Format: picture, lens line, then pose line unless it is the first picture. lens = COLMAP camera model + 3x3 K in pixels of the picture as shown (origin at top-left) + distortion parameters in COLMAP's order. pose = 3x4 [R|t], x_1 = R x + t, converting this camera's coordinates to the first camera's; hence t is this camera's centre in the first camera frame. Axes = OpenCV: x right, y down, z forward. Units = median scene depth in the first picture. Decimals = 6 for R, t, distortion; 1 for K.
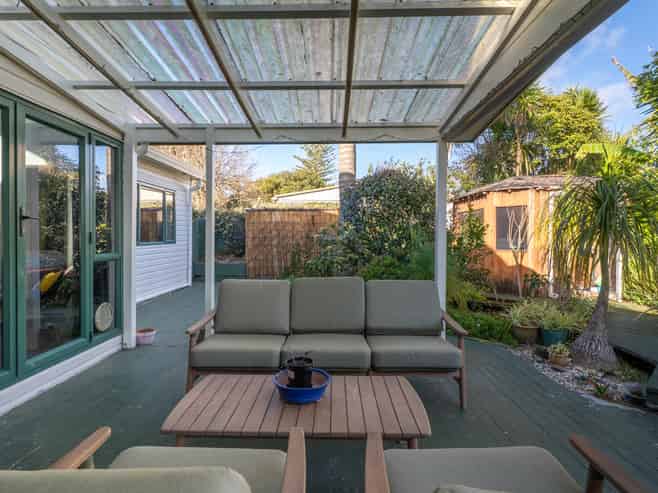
lens RADIAL K [[371.4, 0, 327.4], [0, 371.4, 235.6], [0, 0, 1]] dist [0.002331, 0.000247]
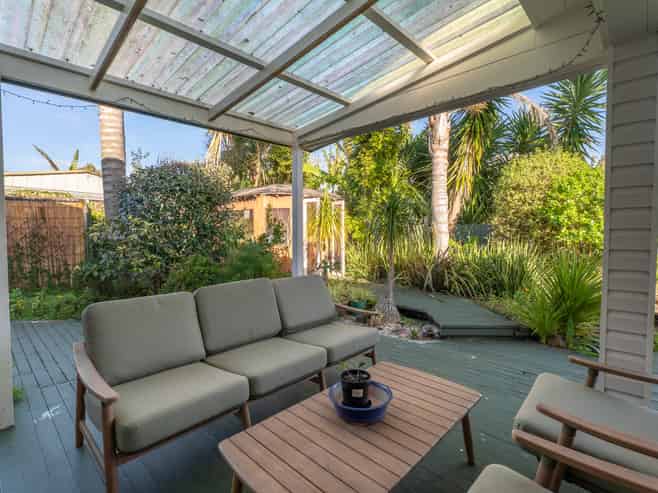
lens RADIAL K [[330.6, 0, 329.0], [0, 330.6, 246.5], [0, 0, 1]] dist [0.000965, 0.000506]
pose [[0.677641, -0.037999, 0.734411, -0.192923], [0.005696, 0.998905, 0.046429, -0.003365], [-0.735371, -0.027279, 0.677115, 0.143313]]
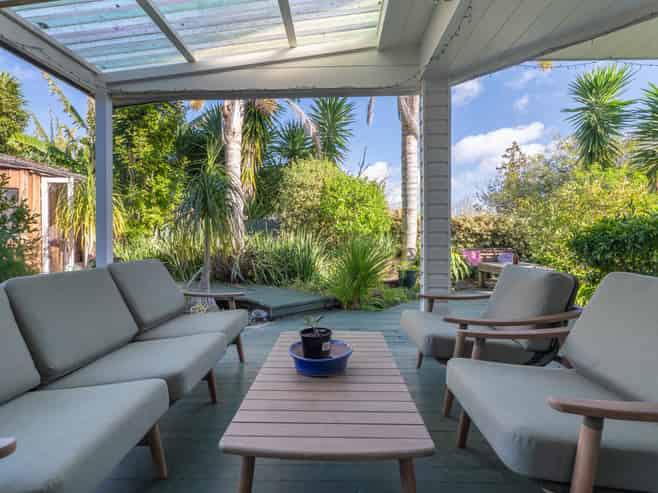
lens RADIAL K [[339.9, 0, 328.7], [0, 339.9, 238.1], [0, 0, 1]] dist [-0.001654, -0.000168]
pose [[0.002627, -0.008422, 0.999961, -0.241493], [0.008373, 0.999930, 0.008400, 0.031851], [-0.999961, 0.008351, 0.002698, 0.271218]]
